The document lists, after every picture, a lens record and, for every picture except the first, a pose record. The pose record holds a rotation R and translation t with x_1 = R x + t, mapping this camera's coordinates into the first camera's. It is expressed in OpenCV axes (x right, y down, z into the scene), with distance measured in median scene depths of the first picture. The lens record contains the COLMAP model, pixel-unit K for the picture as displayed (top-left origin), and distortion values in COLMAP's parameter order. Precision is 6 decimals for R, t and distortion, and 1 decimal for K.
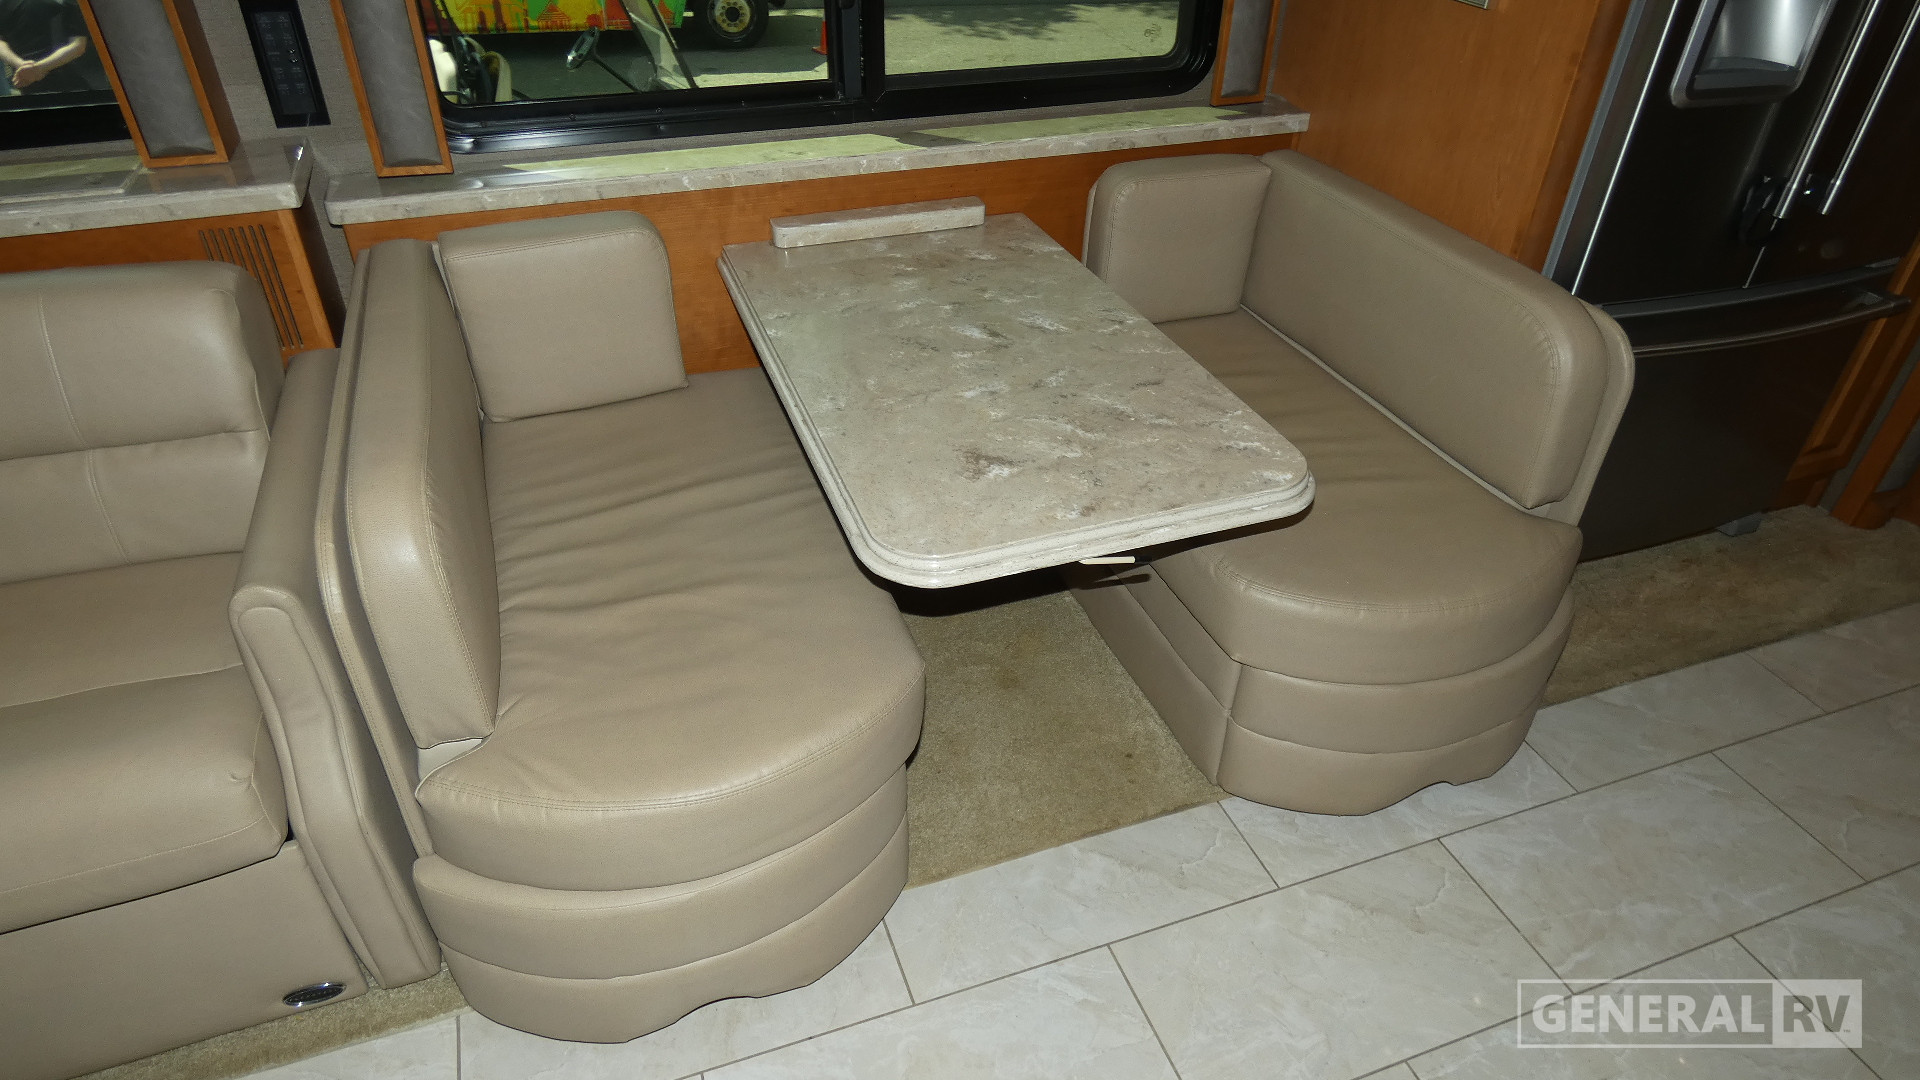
lens RADIAL K [[1145.1, 0, 962.6], [0, 1145.1, 538.6], [0, 0, 1]] dist [-0.003901, -0.001323]
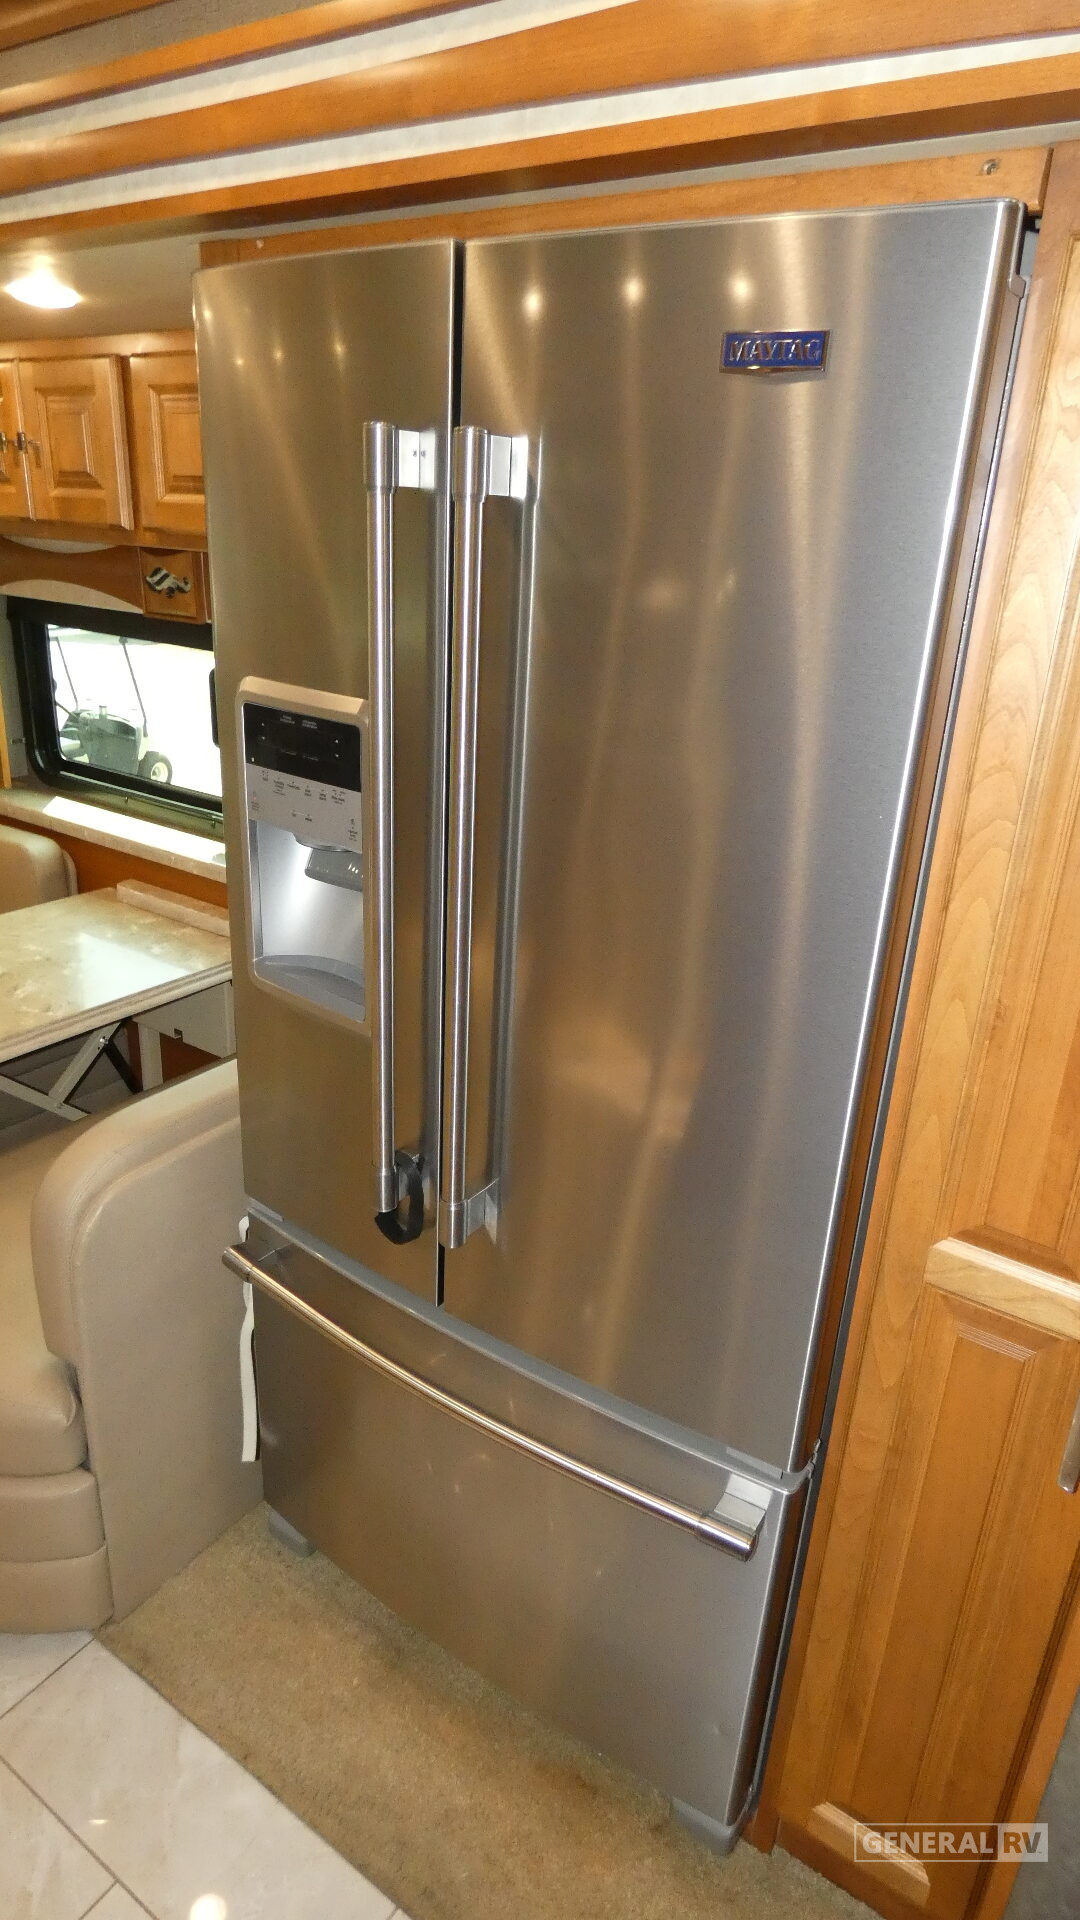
lens RADIAL K [[1148.4, 0, 544.0], [0, 1148.4, 958.4], [0, 0, 1]] dist [-0.002666, -0.001145]
pose [[0.576071, 0.301128, -0.759911, 1.255041], [-0.500089, 0.865215, -0.036250, -0.430663], [0.646570, 0.400905, 0.649016, 0.540104]]
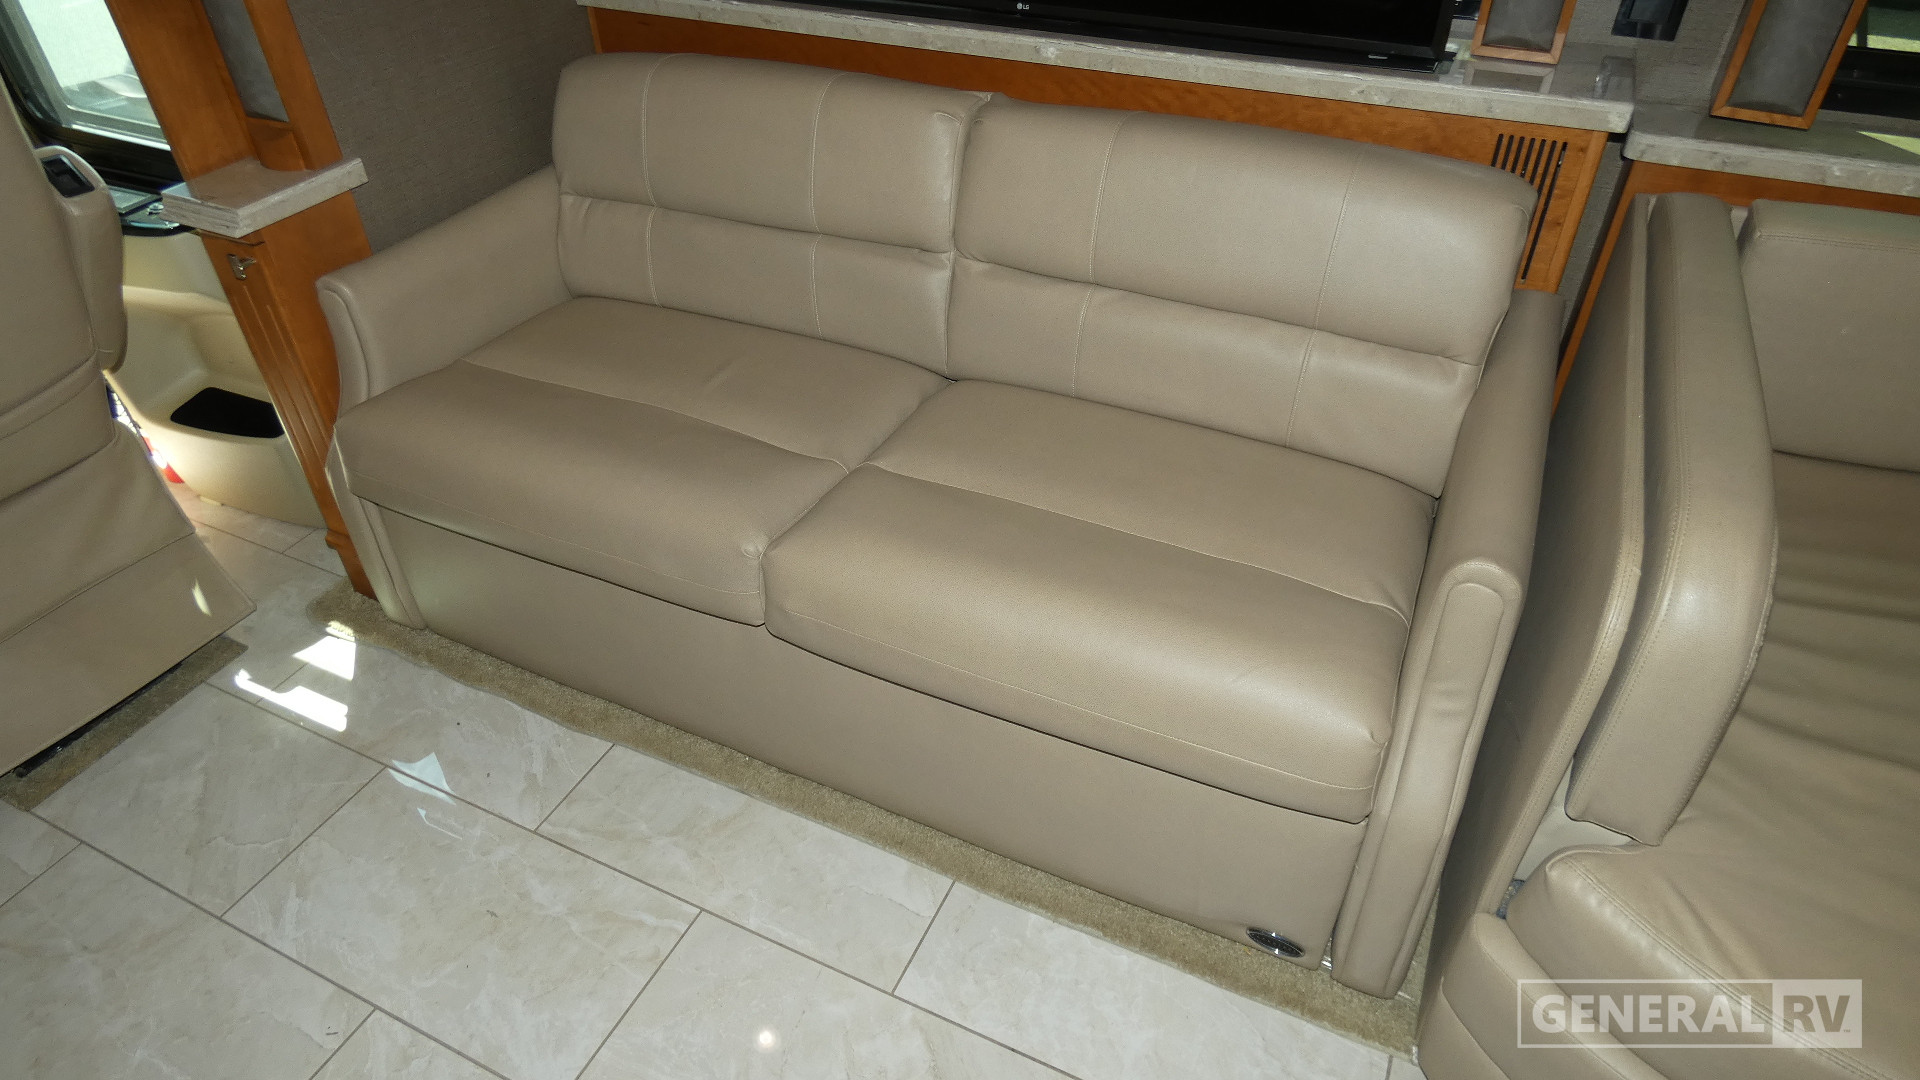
lens RADIAL K [[1145.1, 0, 962.6], [0, 1145.1, 538.6], [0, 0, 1]] dist [-0.003901, -0.001323]
pose [[0.698064, 0.424948, -0.576304, -0.276697], [-0.387403, 0.901023, 0.195133, 0.007705], [0.602184, 0.087047, 0.793598, 0.045132]]
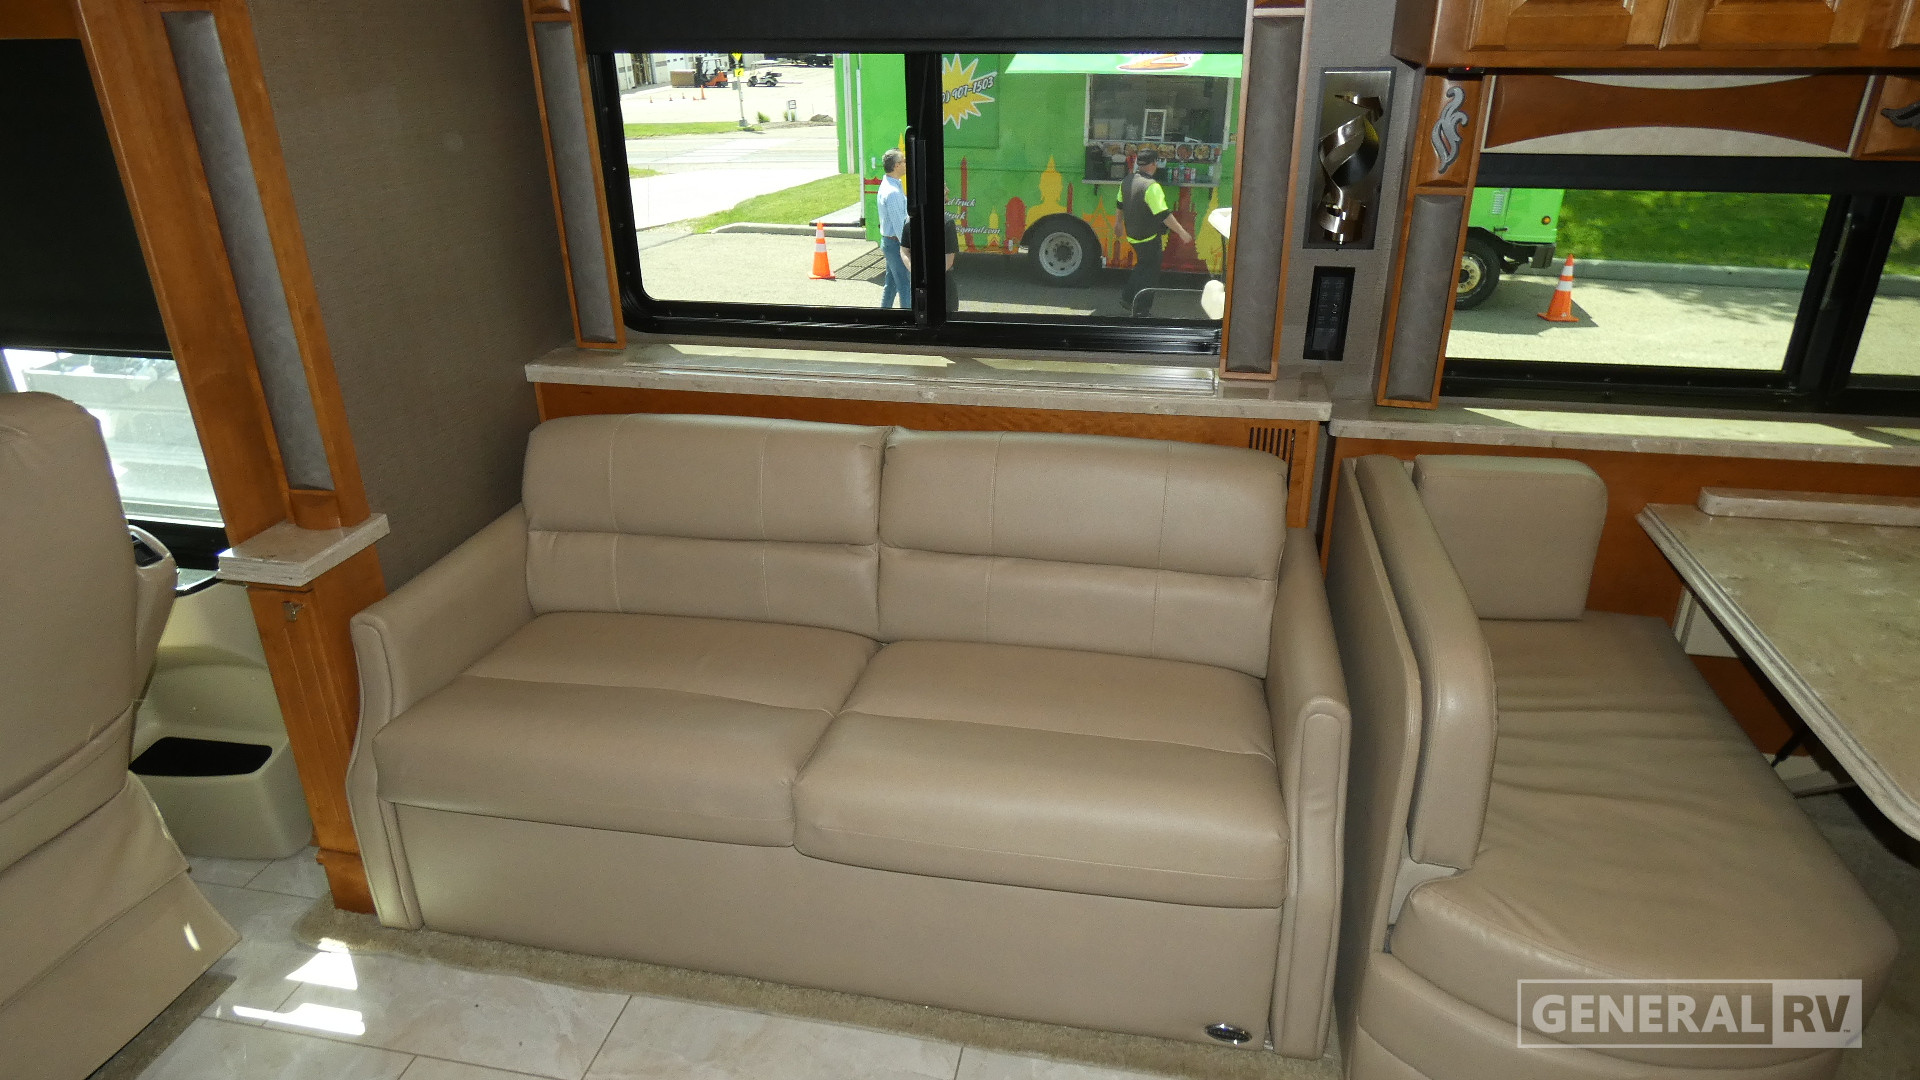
lens RADIAL K [[1148.4, 0, 964.4], [0, 1148.4, 540.5], [0, 0, 1]] dist [-0.002666, -0.001145]
pose [[0.854269, 0.188670, -0.484385, -0.253468], [-0.277300, 0.953555, -0.117637, 0.096636], [0.439693, 0.234813, 0.866910, -0.250051]]
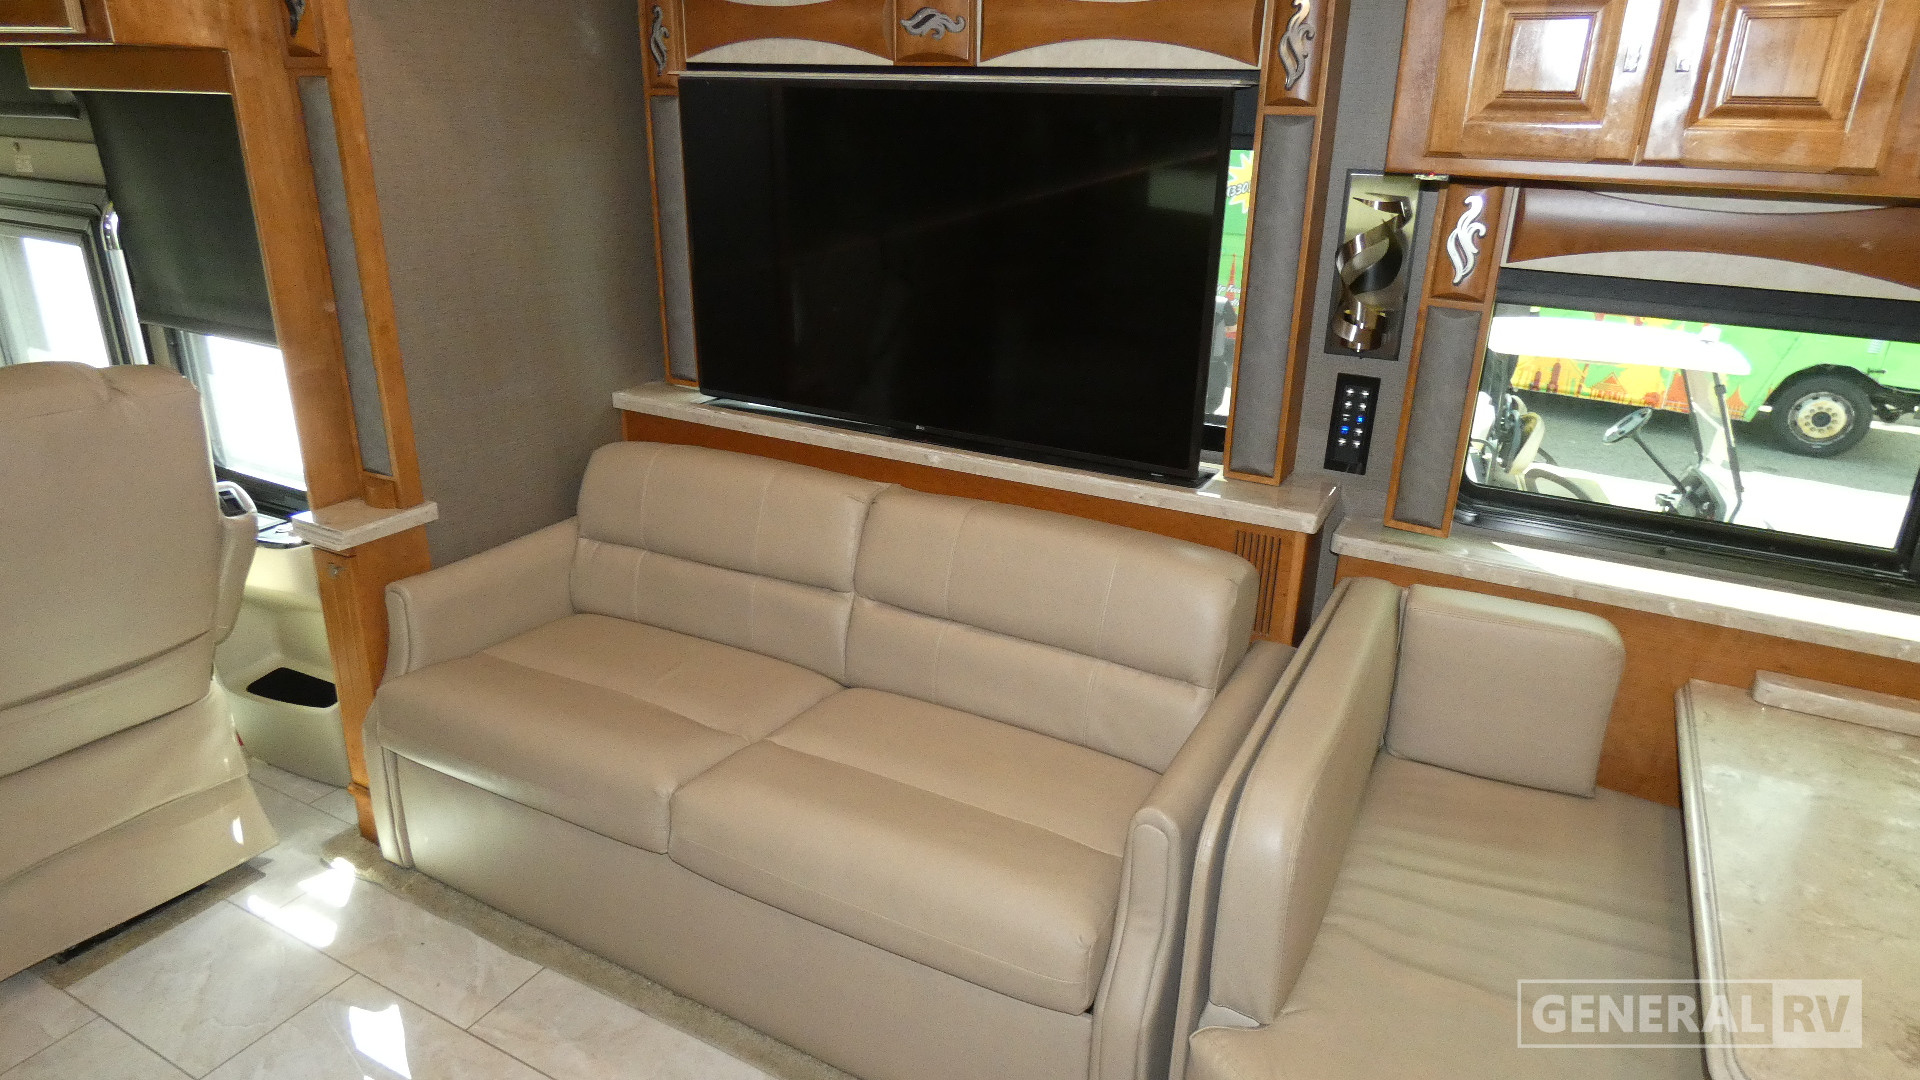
lens RADIAL K [[1145.1, 0, 962.6], [0, 1145.1, 538.6], [0, 0, 1]] dist [-0.003901, -0.001323]
pose [[0.664584, 0.261541, -0.699946, 0.024539], [-0.439481, 0.894402, -0.083076, -0.017608], [0.604306, 0.362824, 0.709347, -0.082271]]
